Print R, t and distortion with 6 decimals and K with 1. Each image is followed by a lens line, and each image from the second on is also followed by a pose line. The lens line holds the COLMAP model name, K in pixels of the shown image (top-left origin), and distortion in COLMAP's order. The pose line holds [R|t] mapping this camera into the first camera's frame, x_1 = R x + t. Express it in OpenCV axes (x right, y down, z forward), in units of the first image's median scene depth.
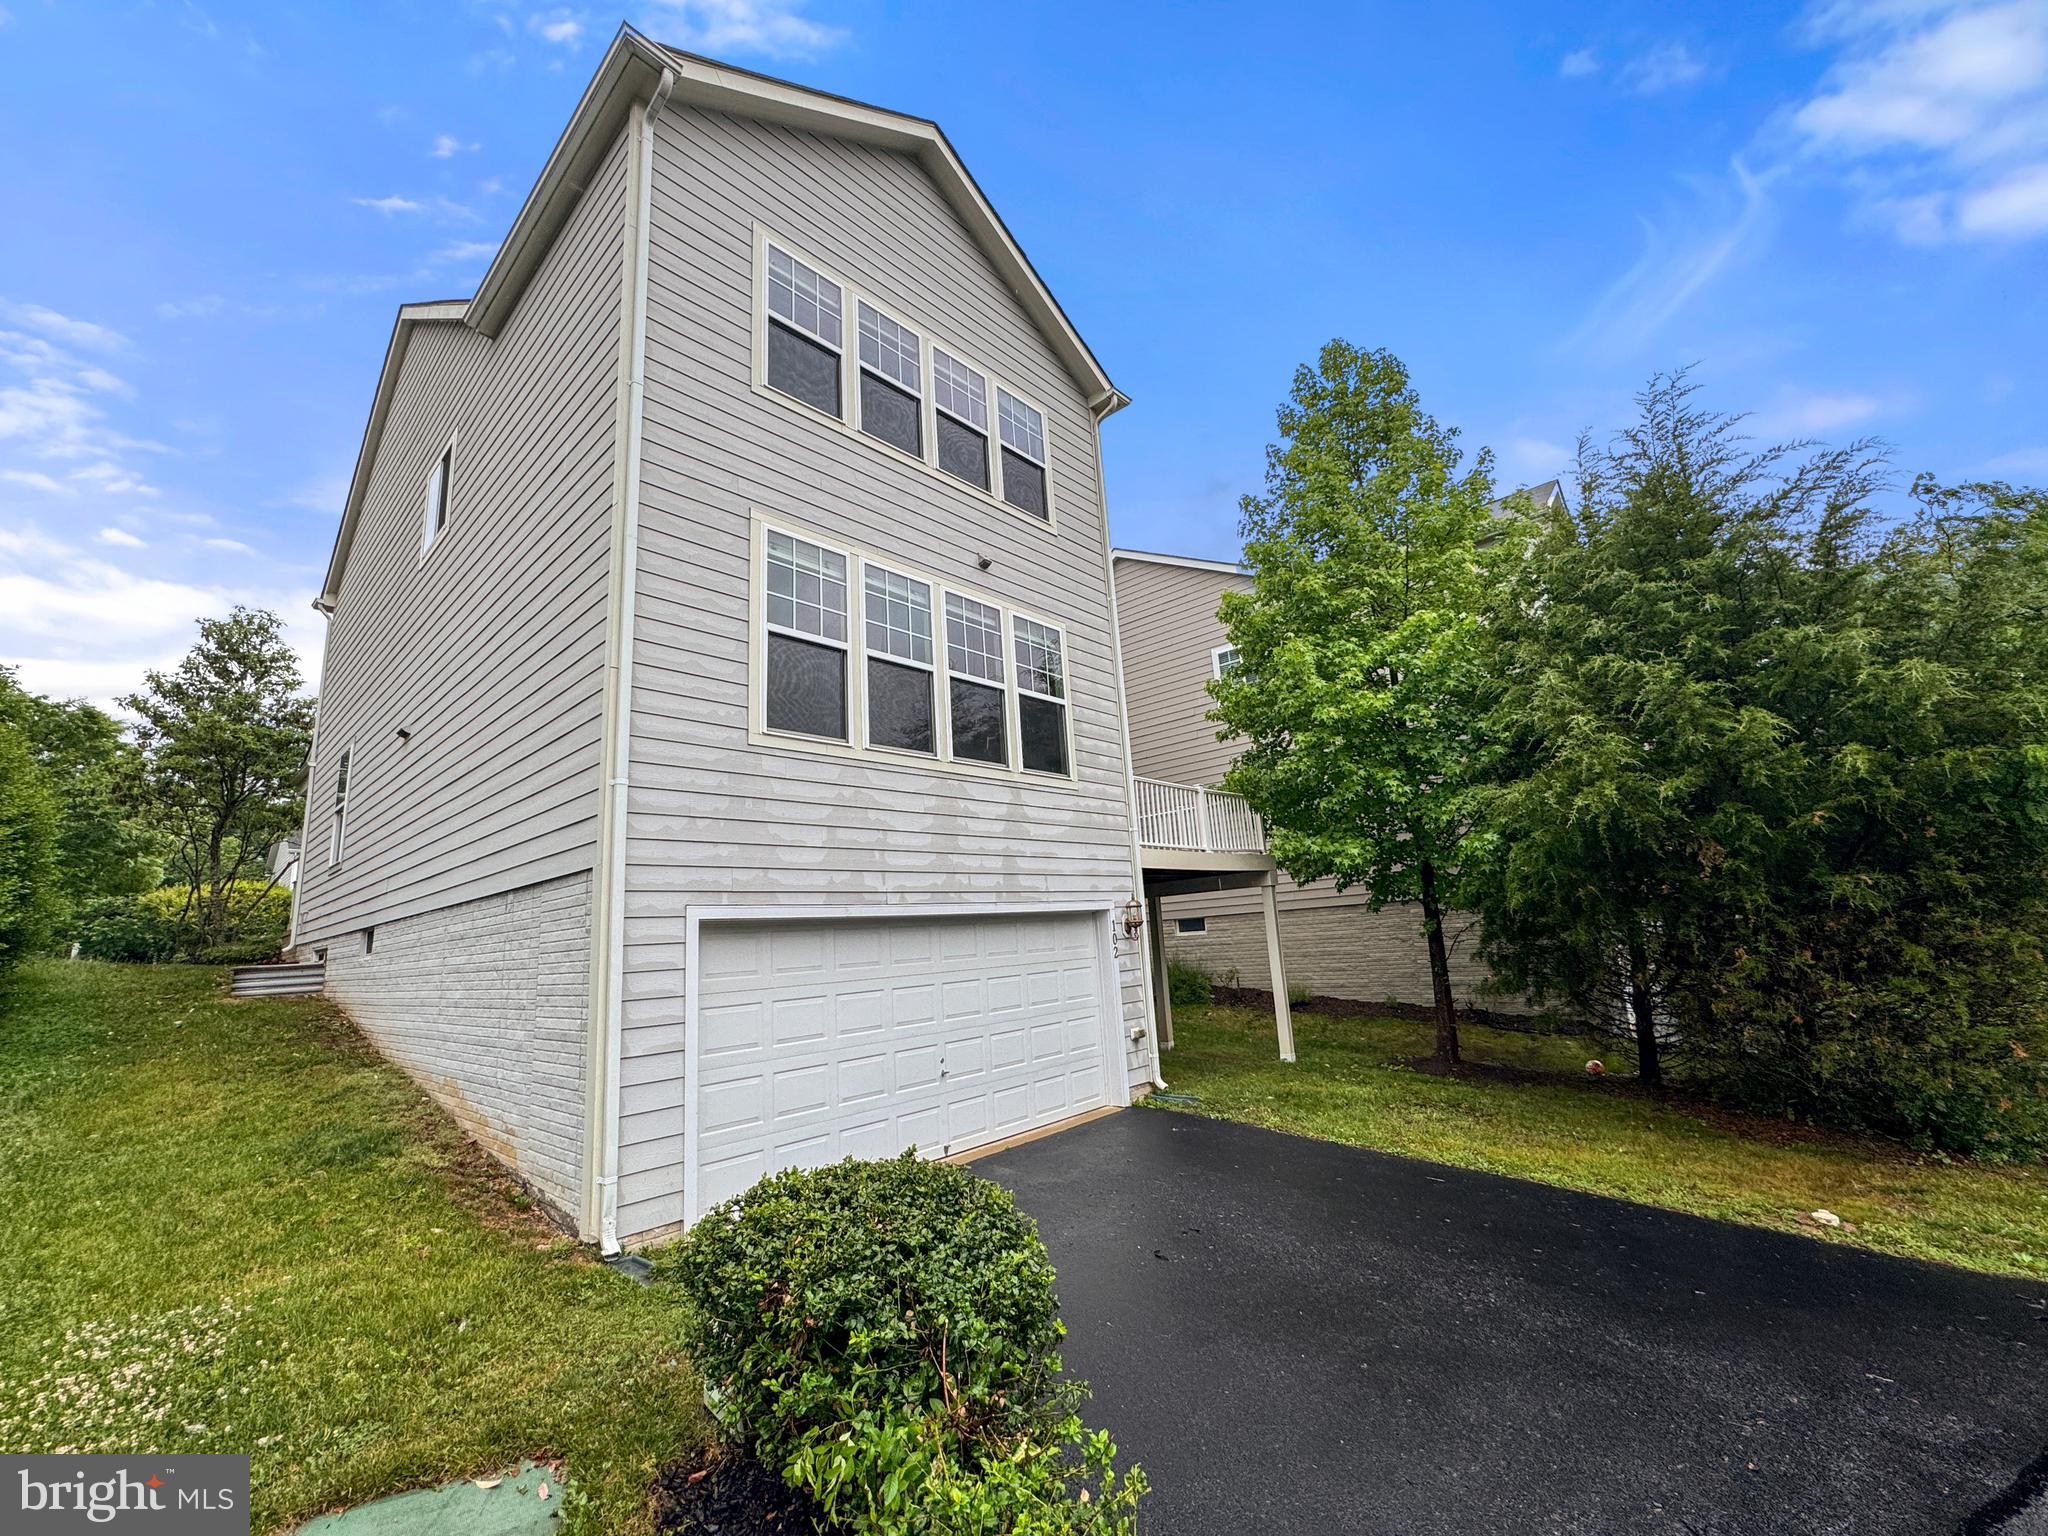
lens RADIAL K [[822.6, 0, 1022.5], [0, 822.6, 773.3], [0, 0, 1]] dist [-0.007846, 0.000270]
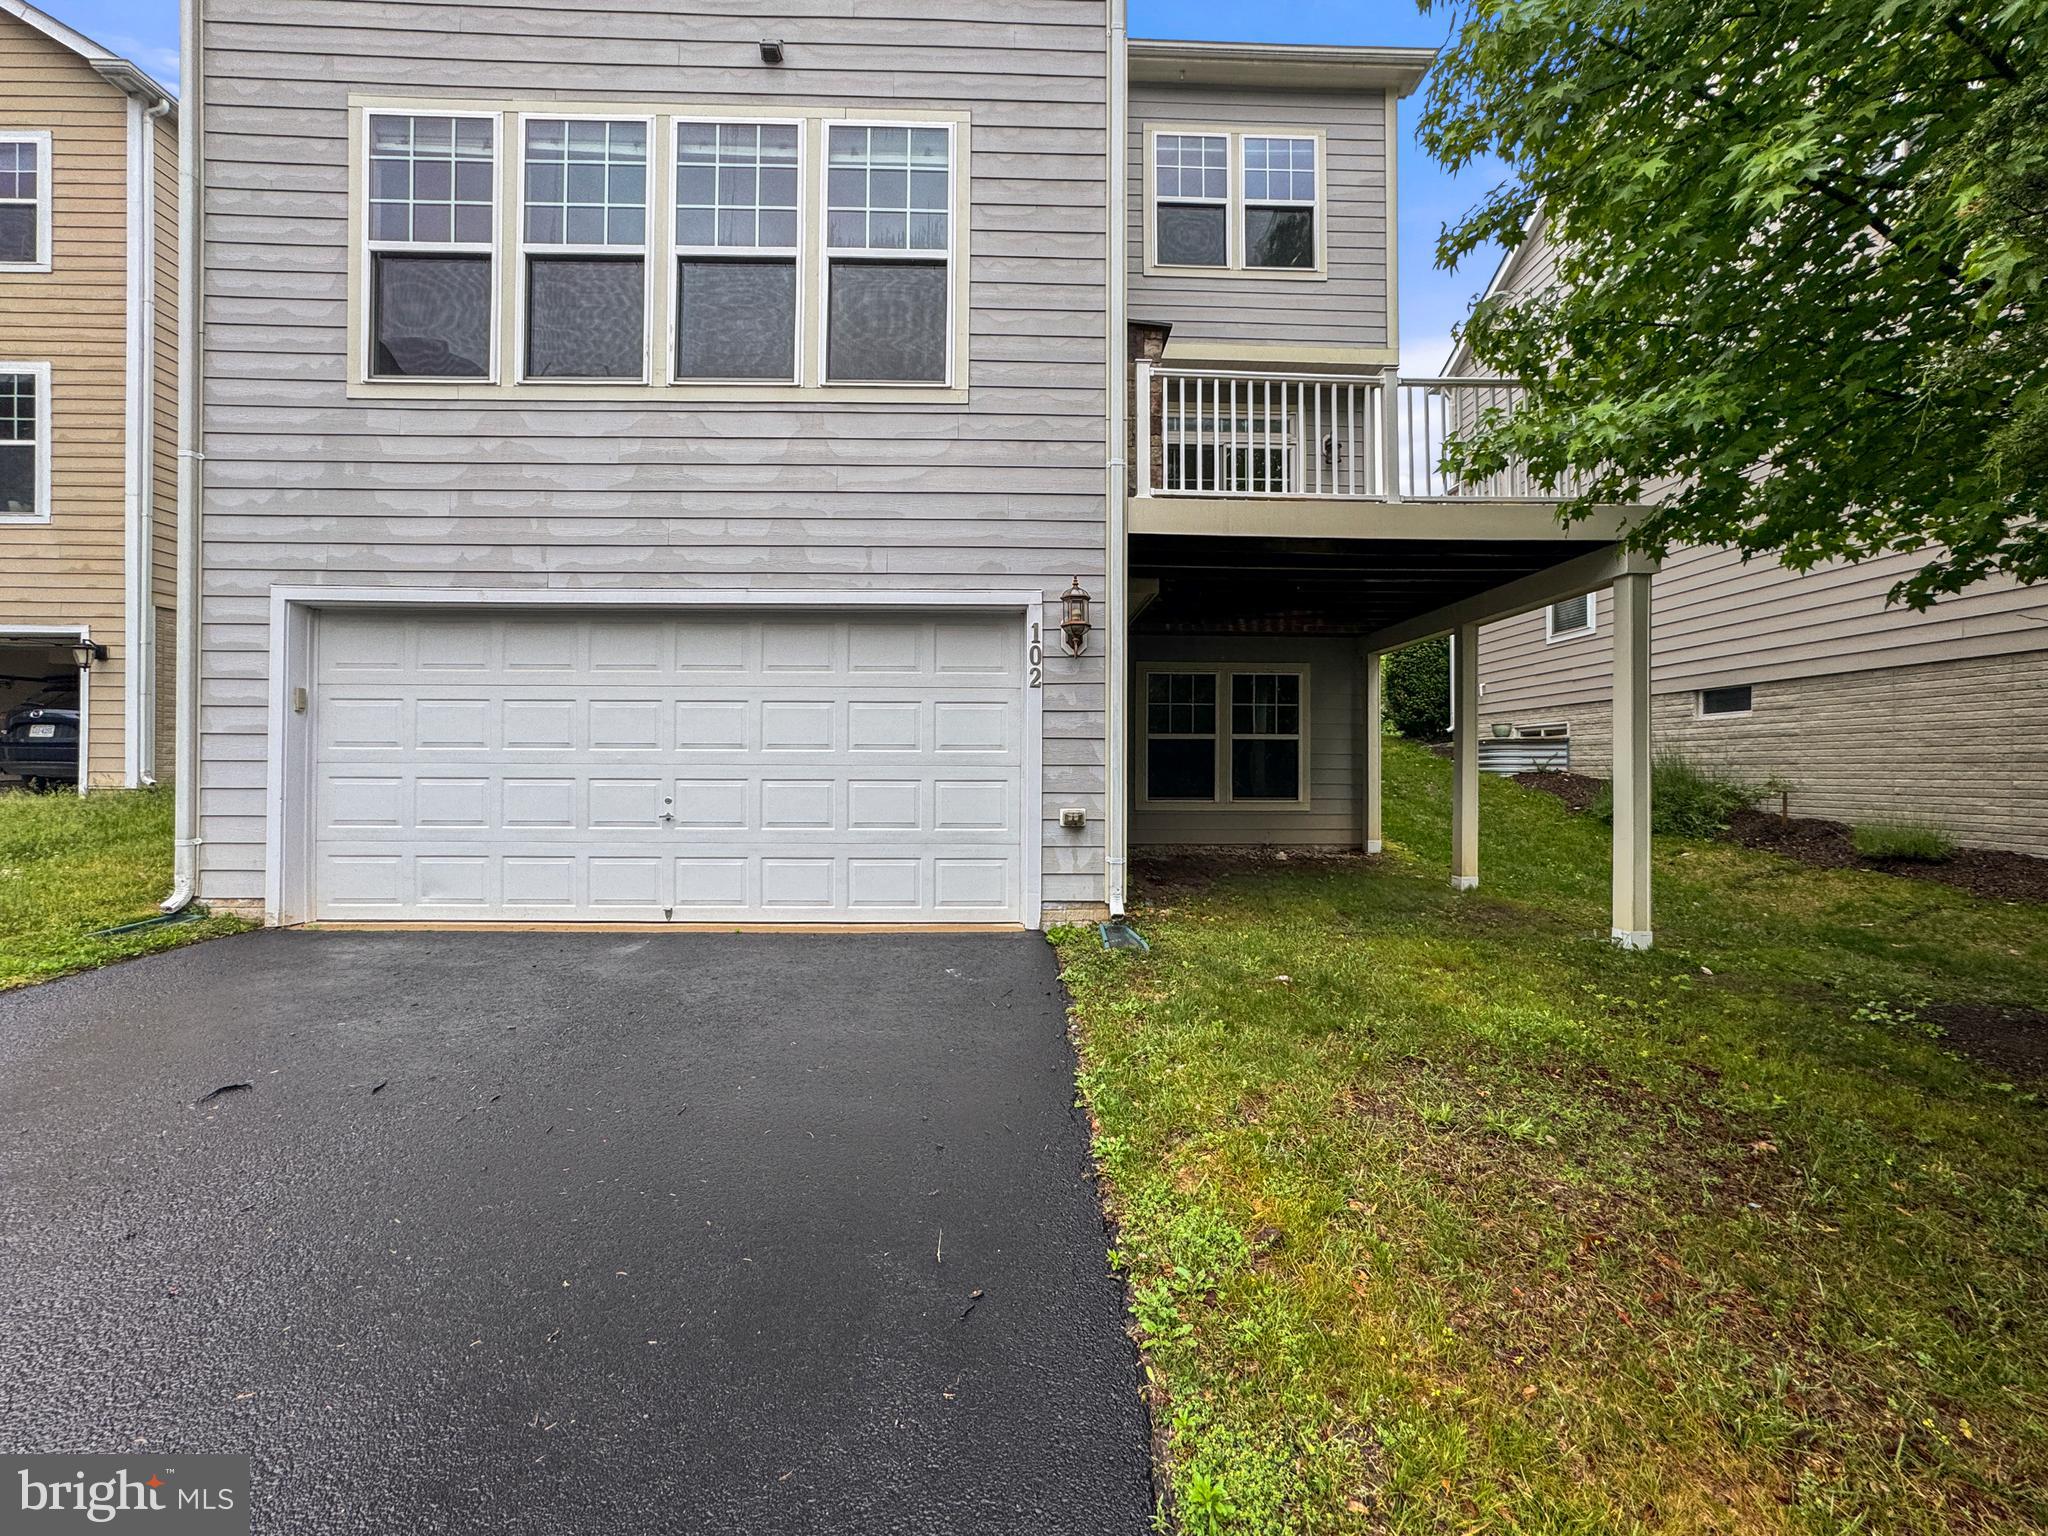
lens RADIAL K [[822.6, 0, 1022.8], [0, 822.6, 765.4], [0, 0, 1]] dist [-0.007846, 0.000270]
pose [[0.694803, 0.053032, -0.717242, 0.705854], [0.096666, 0.981342, 0.166202, 0.239748], [0.712674, -0.184810, 0.676713, 0.778611]]
